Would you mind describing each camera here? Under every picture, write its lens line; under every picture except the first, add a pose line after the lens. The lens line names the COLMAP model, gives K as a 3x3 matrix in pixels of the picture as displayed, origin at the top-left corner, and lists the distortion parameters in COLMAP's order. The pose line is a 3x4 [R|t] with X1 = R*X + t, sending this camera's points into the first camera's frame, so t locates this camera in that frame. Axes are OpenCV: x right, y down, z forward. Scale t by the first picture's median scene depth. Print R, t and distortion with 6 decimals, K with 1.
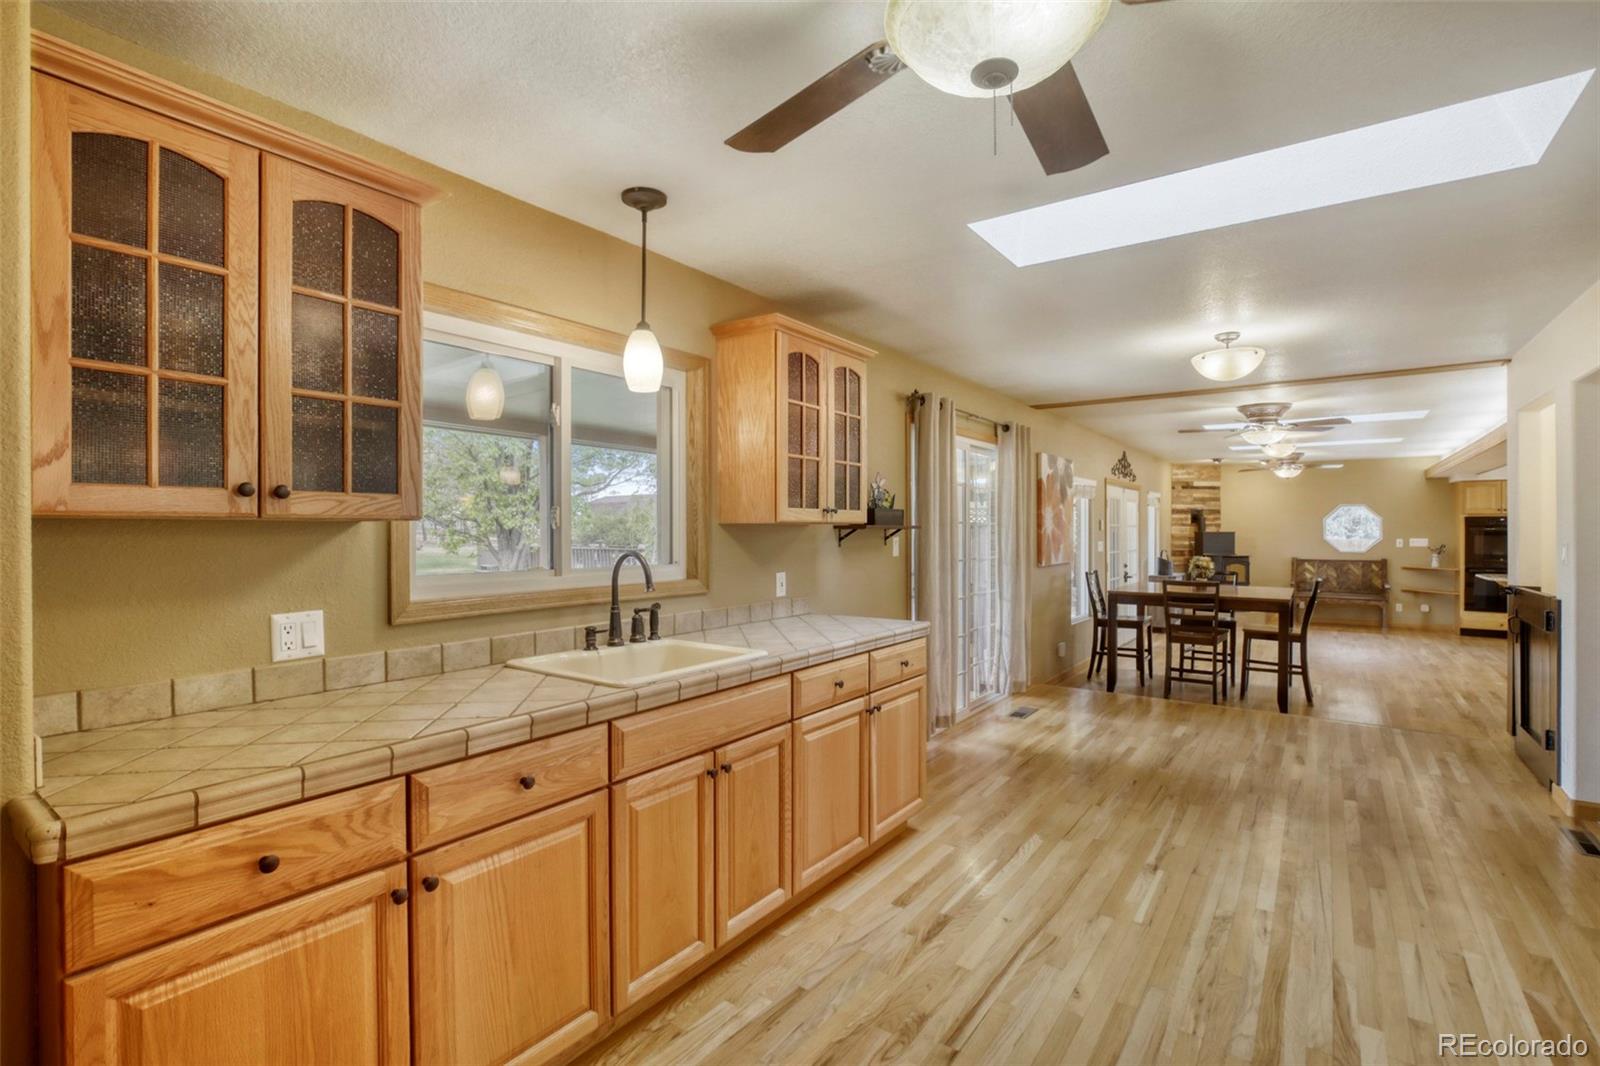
lens RADIAL K [[728.6, 0, 808.4], [0, 728.6, 531.3], [0, 0, 1]] dist [-0.021921, 0.004580]
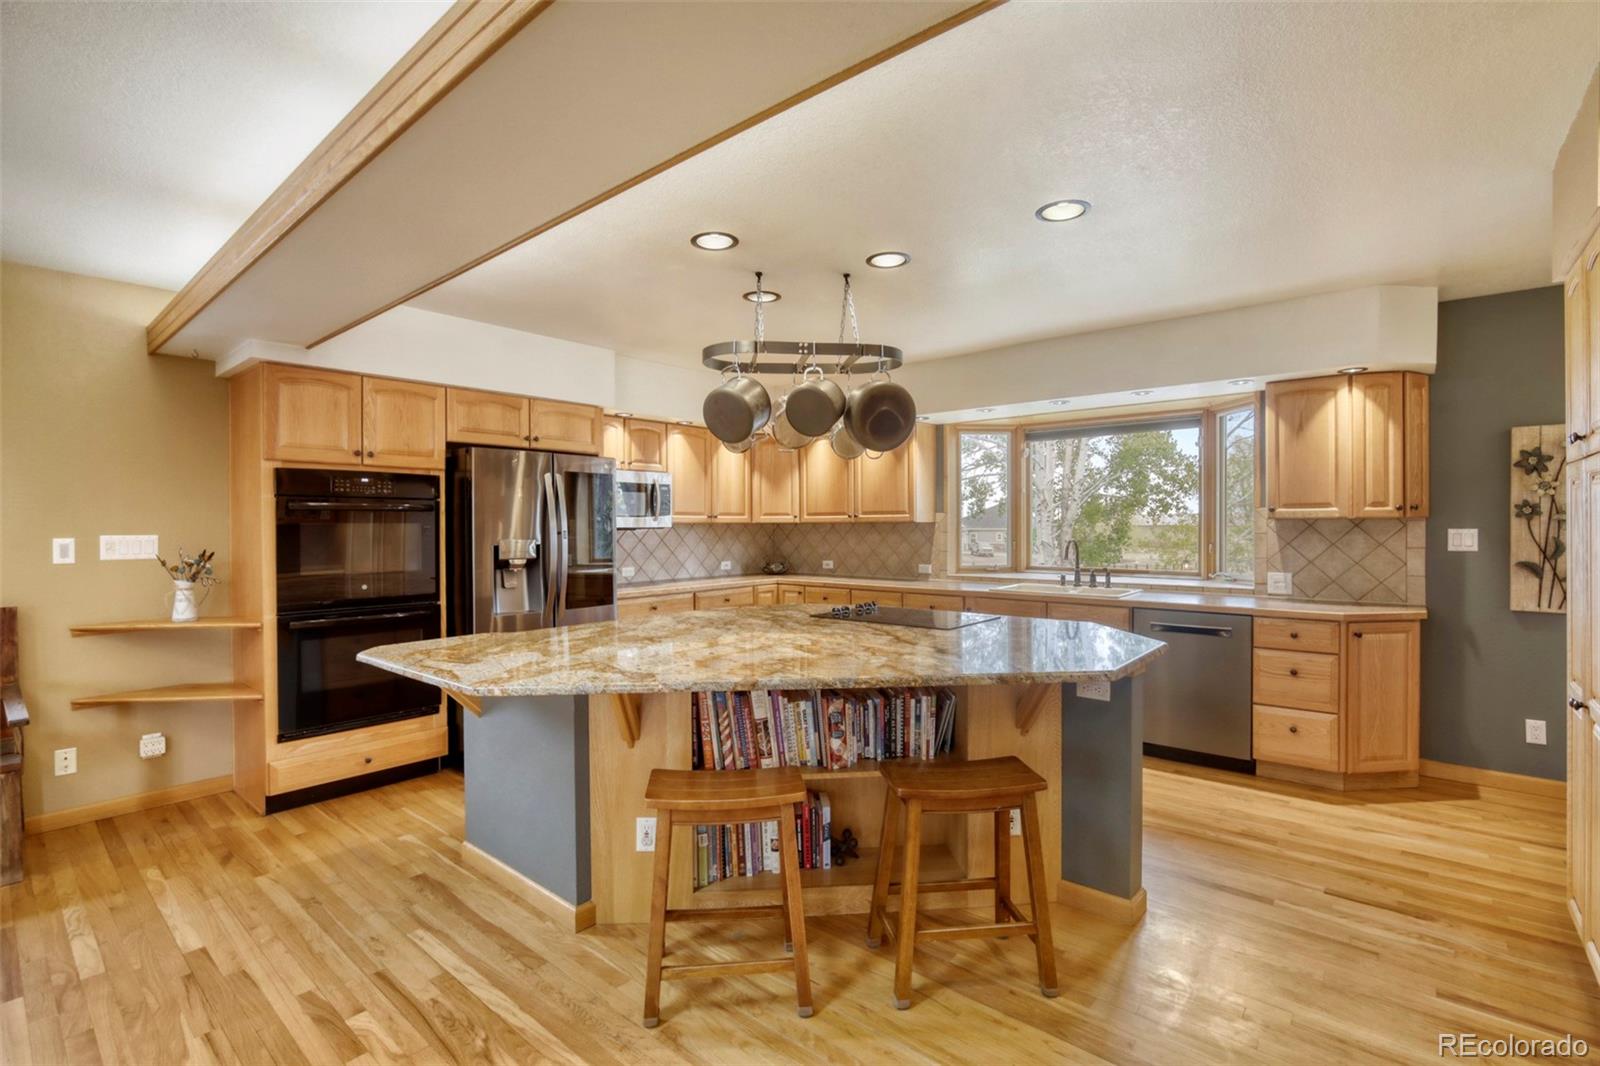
lens RADIAL K [[728.6, 0, 803.7], [0, 728.6, 527.1], [0, 0, 1]] dist [-0.021921, 0.004580]
pose [[0.086185, -0.007905, 0.996248, 0.573389], [0.007232, 0.999947, 0.007309, 0.006676], [-0.996253, 0.006575, 0.086237, 0.693324]]
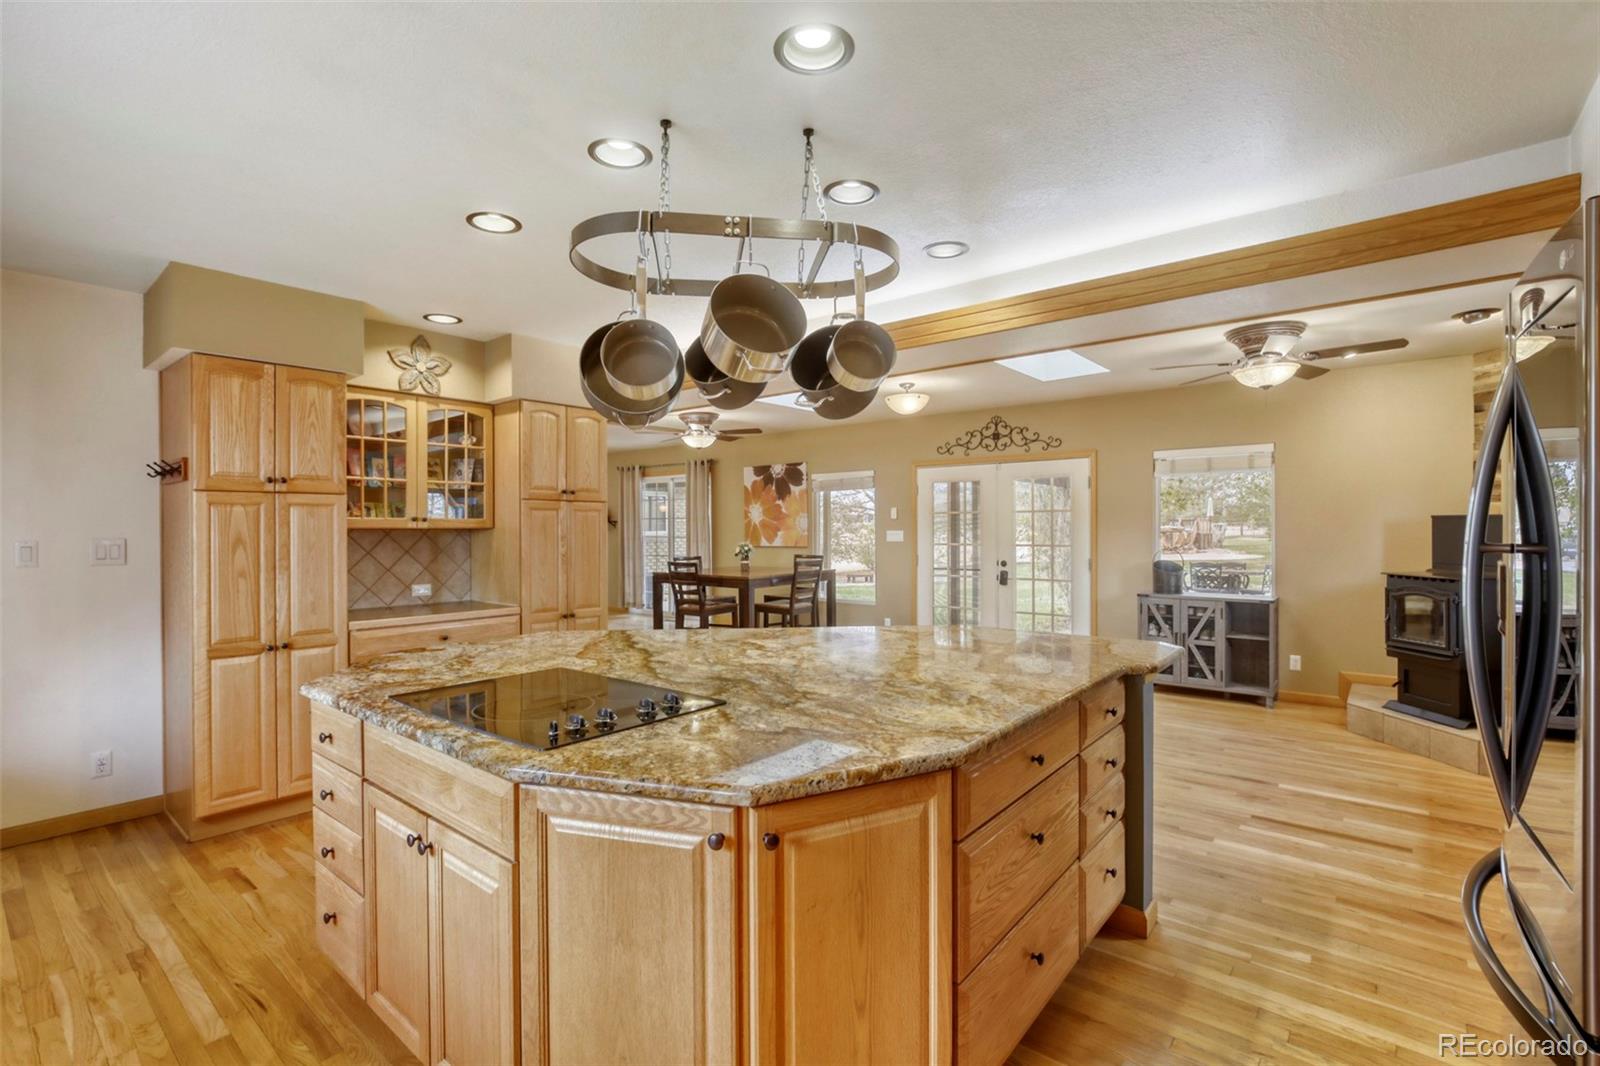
lens RADIAL K [[728.6, 0, 802.3], [0, 728.6, 529.1], [0, 0, 1]] dist [-0.021921, 0.004580]
pose [[-0.065355, 0.003238, -0.997857, 1.099525], [0.002276, 0.999993, 0.003096, 0.006497], [0.997859, -0.002069, -0.065362, 0.751162]]
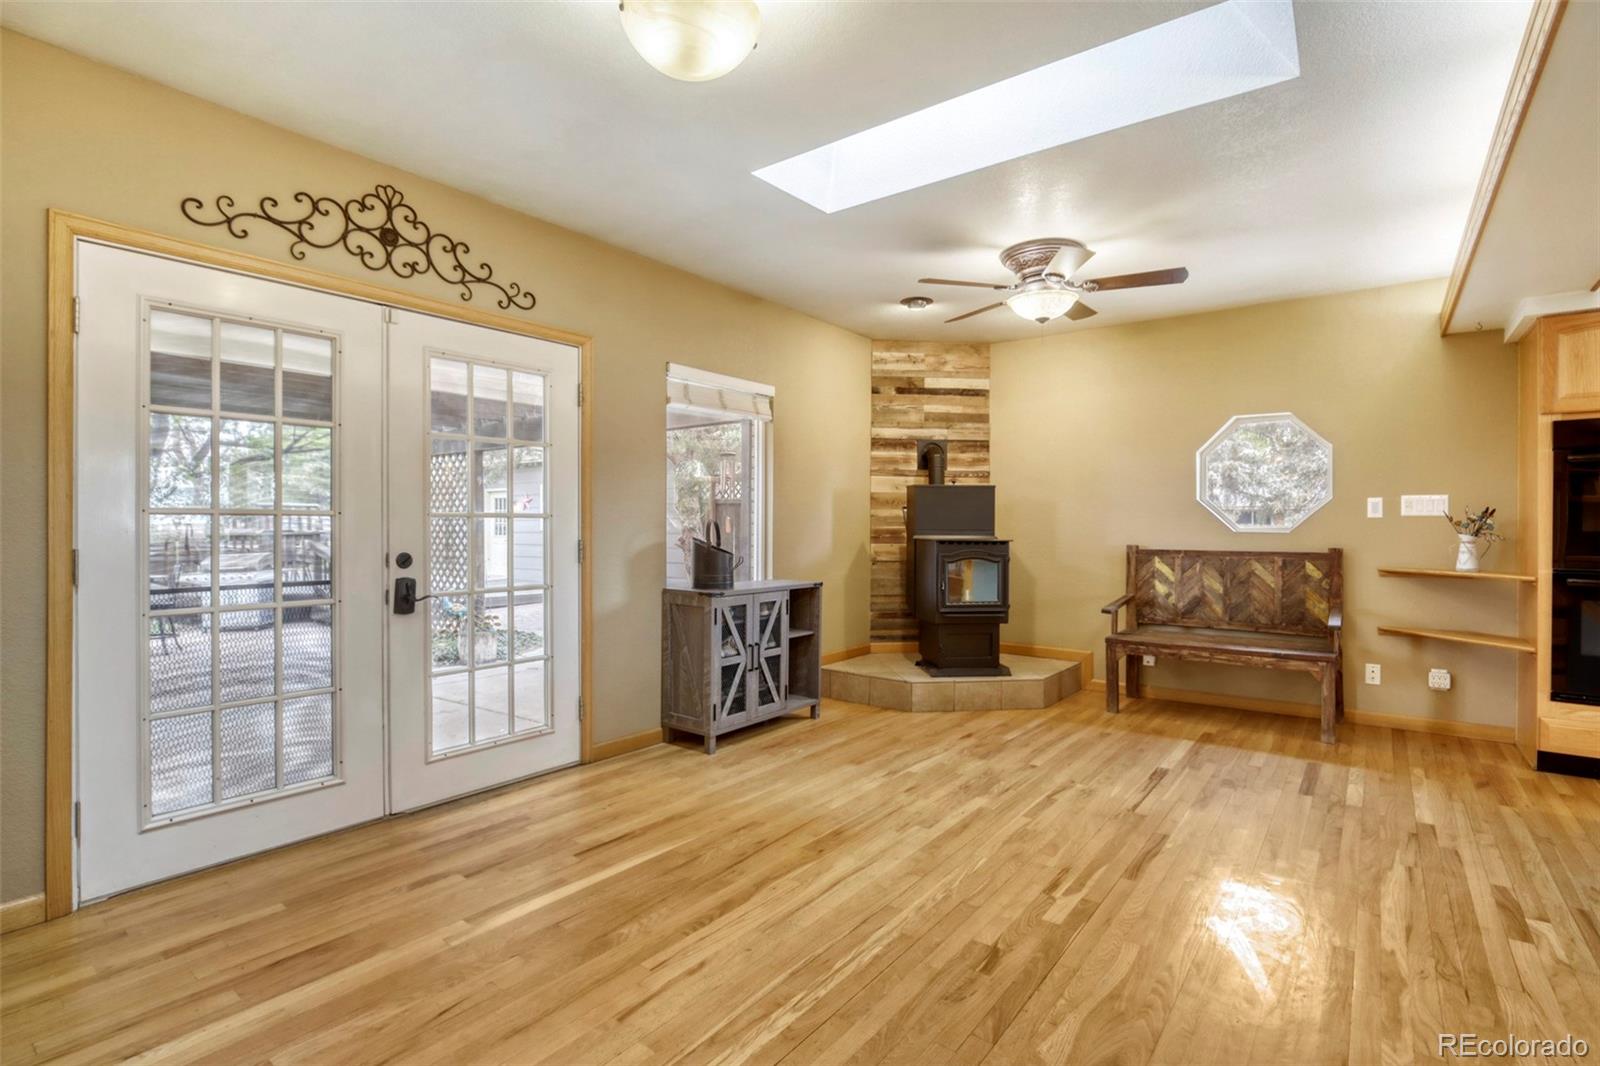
lens RADIAL K [[755.9, 0, 805.3], [0, 755.9, 527.7], [0, 0, 1]] dist [-0.018409, 0.002073]
pose [[0.999380, 0.002307, -0.035123, 0.555188], [-0.002236, 0.999995, 0.002057, 0.028311], [0.035128, -0.001977, 0.999381, 0.614933]]
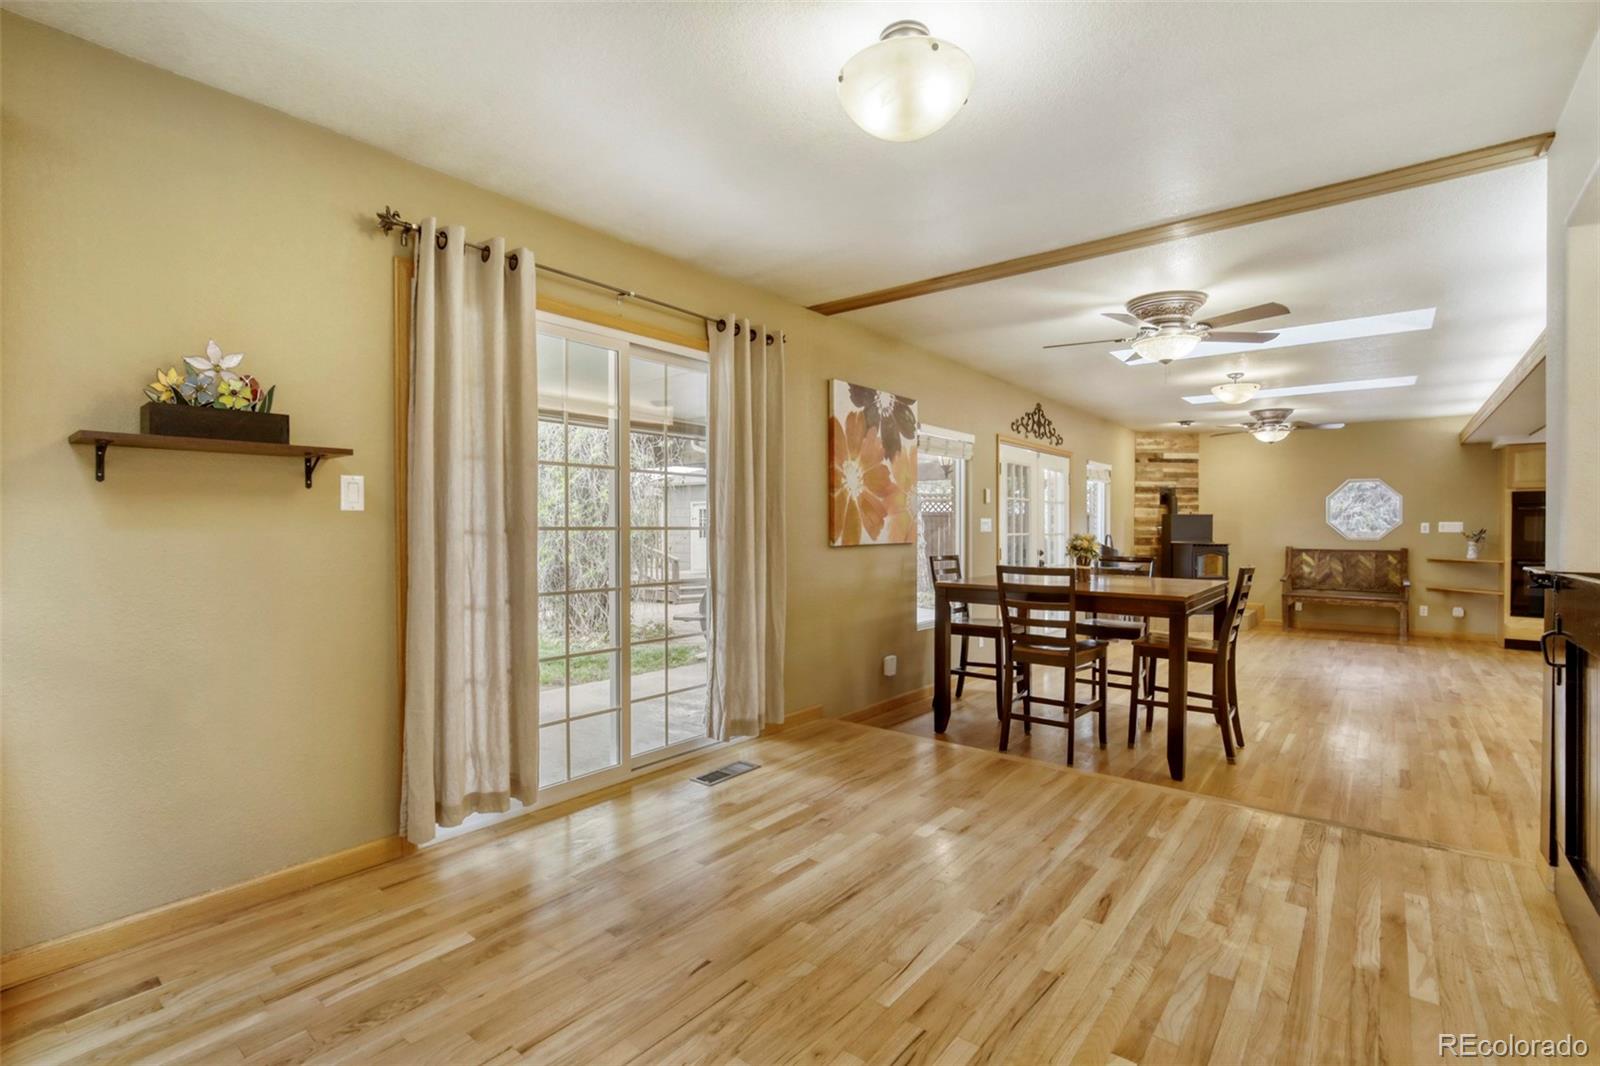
lens RADIAL K [[728.6, 0, 795.8], [0, 728.6, 534.3], [0, 0, 1]] dist [-0.021921, 0.004580]
pose [[0.998138, 0.002817, -0.060928, 0.199610], [-0.002346, 0.999967, 0.007806, 0.019683], [0.060948, -0.007649, 0.998112, 0.192725]]
